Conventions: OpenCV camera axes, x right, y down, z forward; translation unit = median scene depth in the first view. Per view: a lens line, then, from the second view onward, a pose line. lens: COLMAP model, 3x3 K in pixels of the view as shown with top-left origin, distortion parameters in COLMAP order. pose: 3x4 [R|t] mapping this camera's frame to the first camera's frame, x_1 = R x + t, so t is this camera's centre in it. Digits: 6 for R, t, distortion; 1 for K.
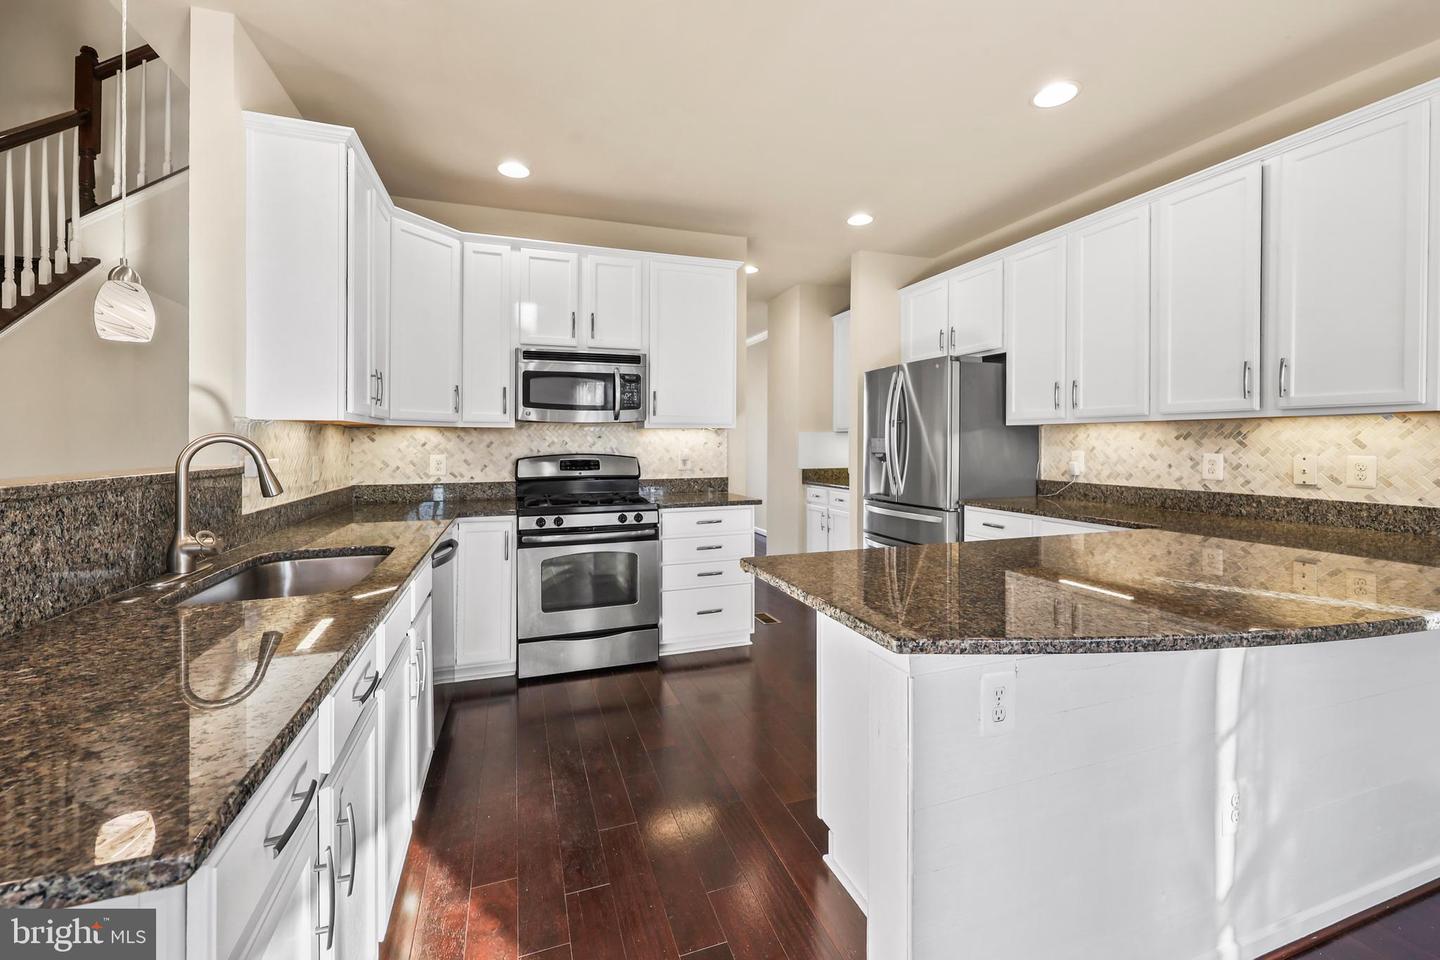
lens RADIAL K [[597.8, 0, 725.4], [0, 597.8, 449.2], [0, 0, 1]] dist [0.006963, 0.000284]
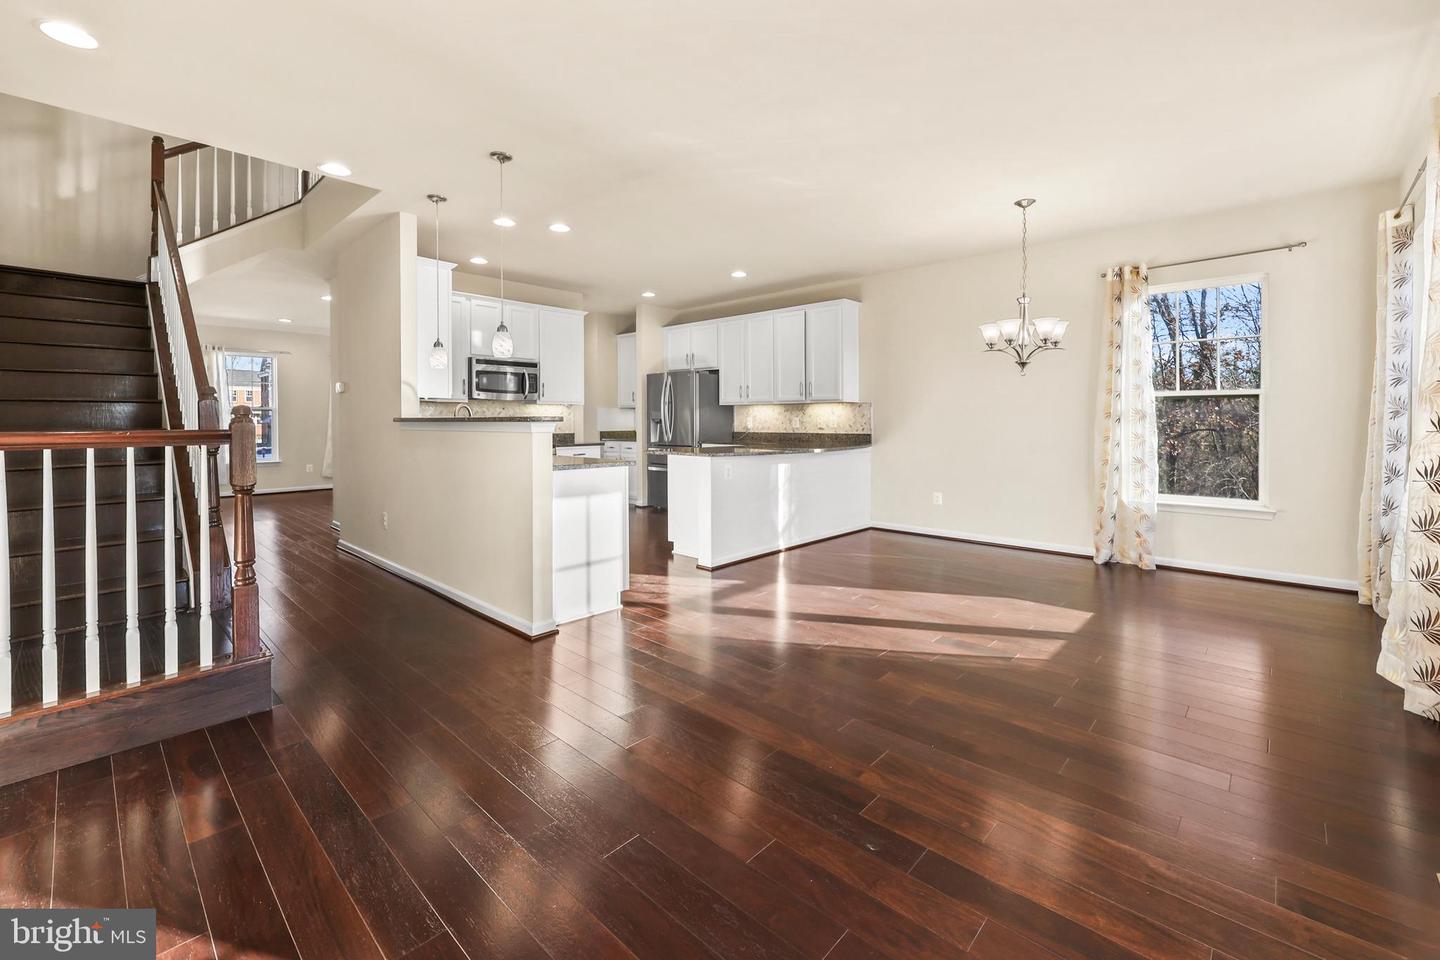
lens RADIAL K [[607.9, 0, 722.0], [0, 607.9, 424.2], [0, 0, 1]] dist [0.001308, 0.000226]
pose [[0.888340, -0.001224, 0.459184, -0.495022], [0.004917, 0.999964, -0.006847, 0.041588], [-0.459159, 0.008340, 0.888315, -0.882252]]
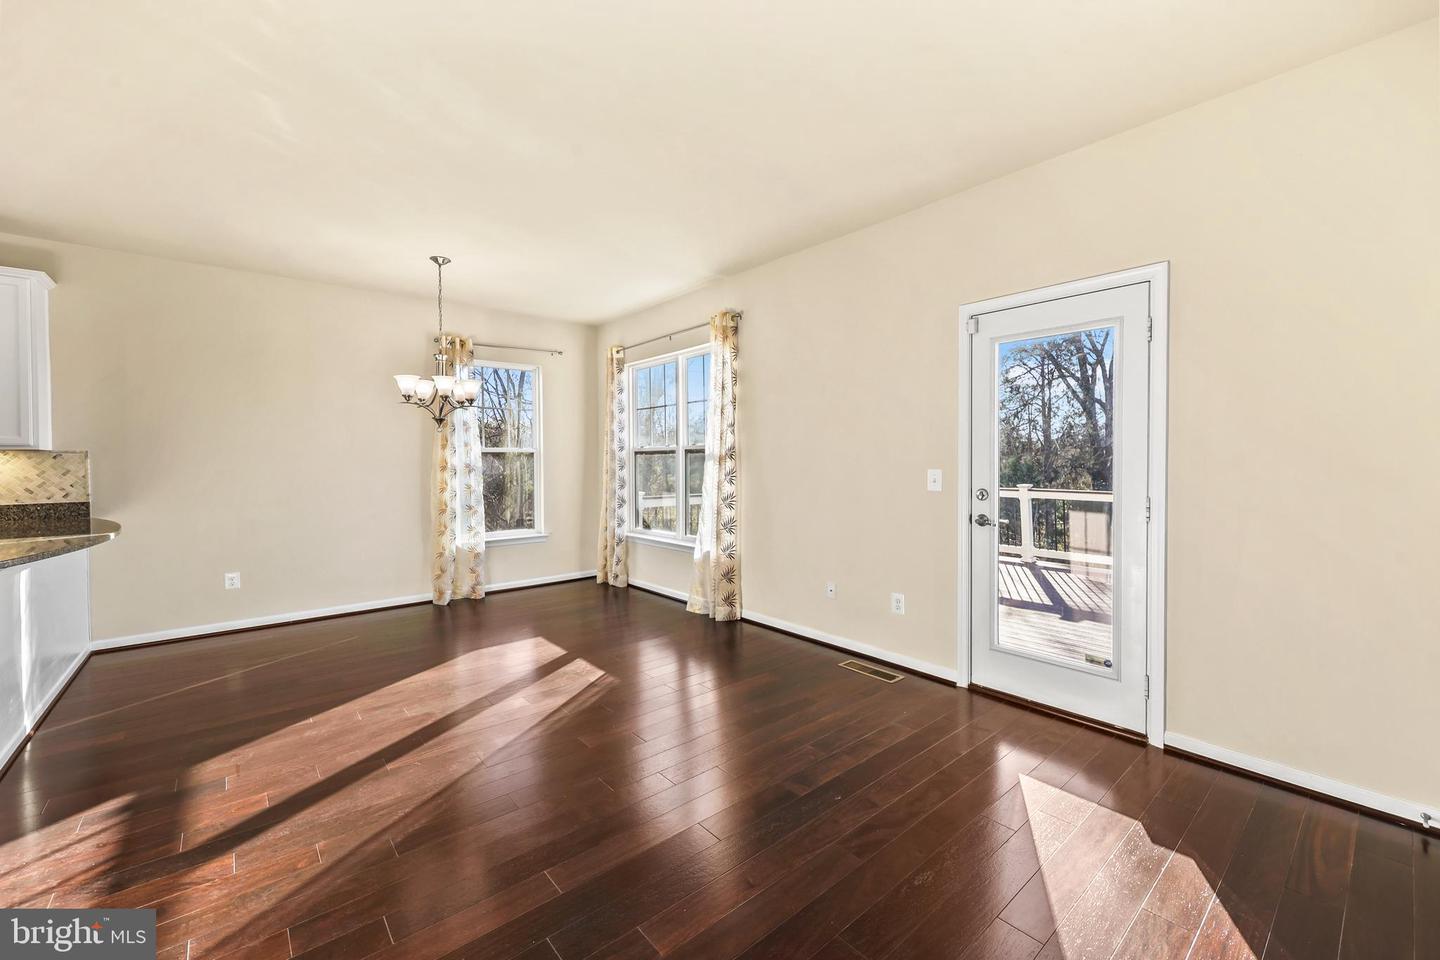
lens RADIAL K [[588.0, 0, 730.4], [0, 588.0, 464.6], [0, 0, 1]] dist [0.002417, 0.000237]
pose [[-0.365710, -0.005375, 0.930713, -0.722196], [0.018884, 0.999735, 0.013194, -0.001110], [-0.930537, 0.022401, -0.365512, -0.169973]]
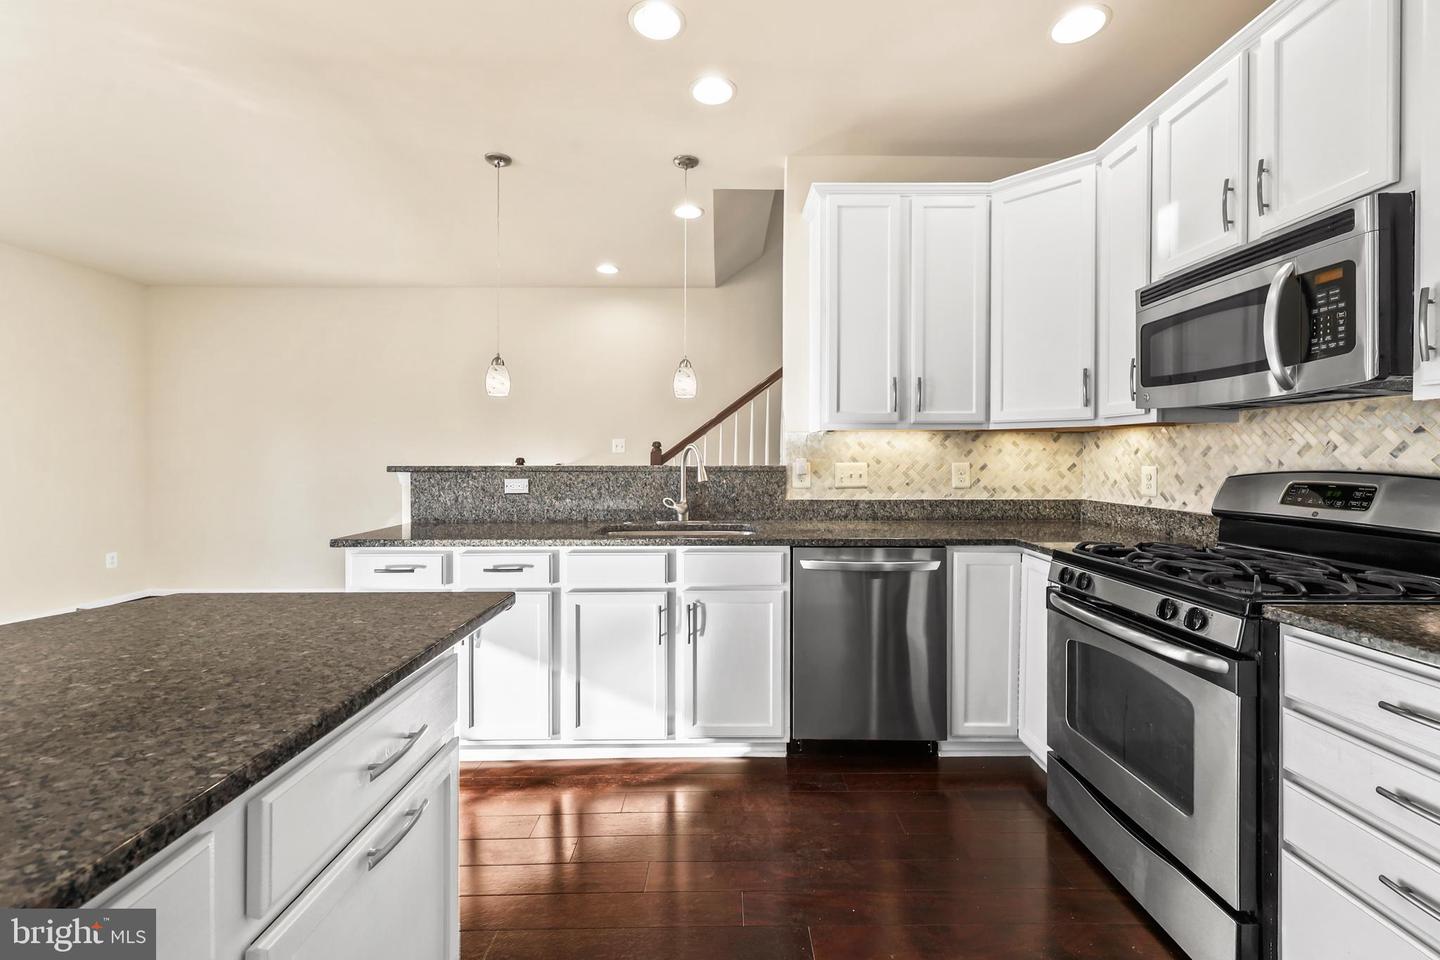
lens RADIAL K [[588.0, 0, 730.4], [0, 588.0, 464.6], [0, 0, 1]] dist [0.002417, 0.000237]
pose [[-0.314030, 0.013324, -0.949320, 0.334392], [-0.010751, 0.999788, 0.017589, 0.000615], [0.949352, 0.015730, -0.313820, 0.762498]]
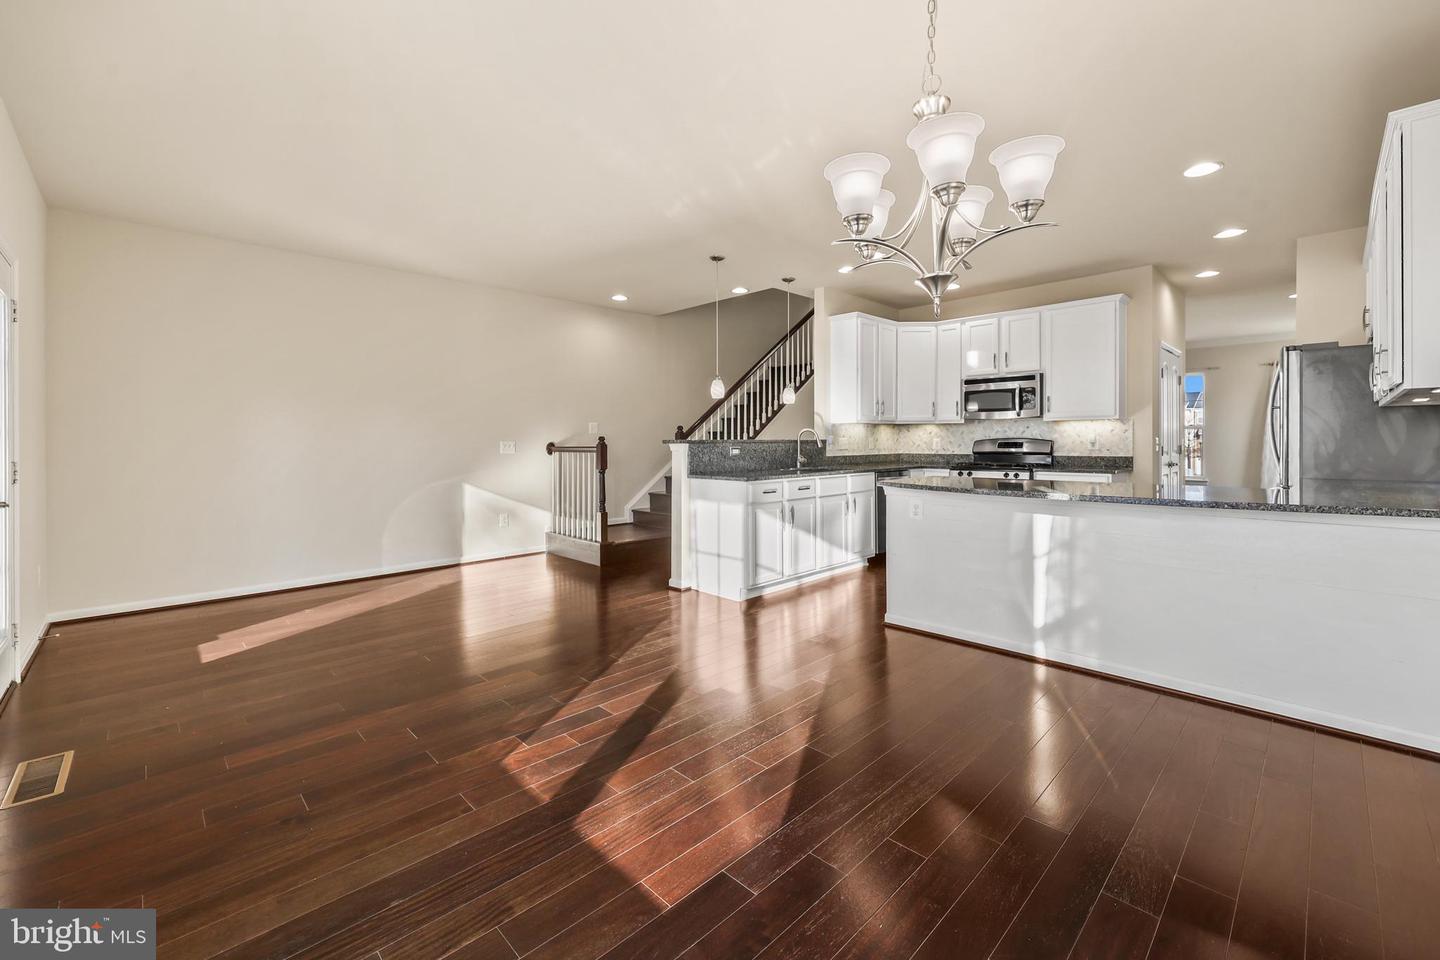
lens RADIAL K [[592.8, 0, 719.6], [0, 592.8, 439.8], [0, 0, 1]] dist [-0.000291, -0.000022]
pose [[0.419973, -0.002087, -0.907534, 0.930148], [-0.007035, 0.999960, -0.005555, 0.028642], [0.907510, 0.008718, 0.419941, -0.400131]]
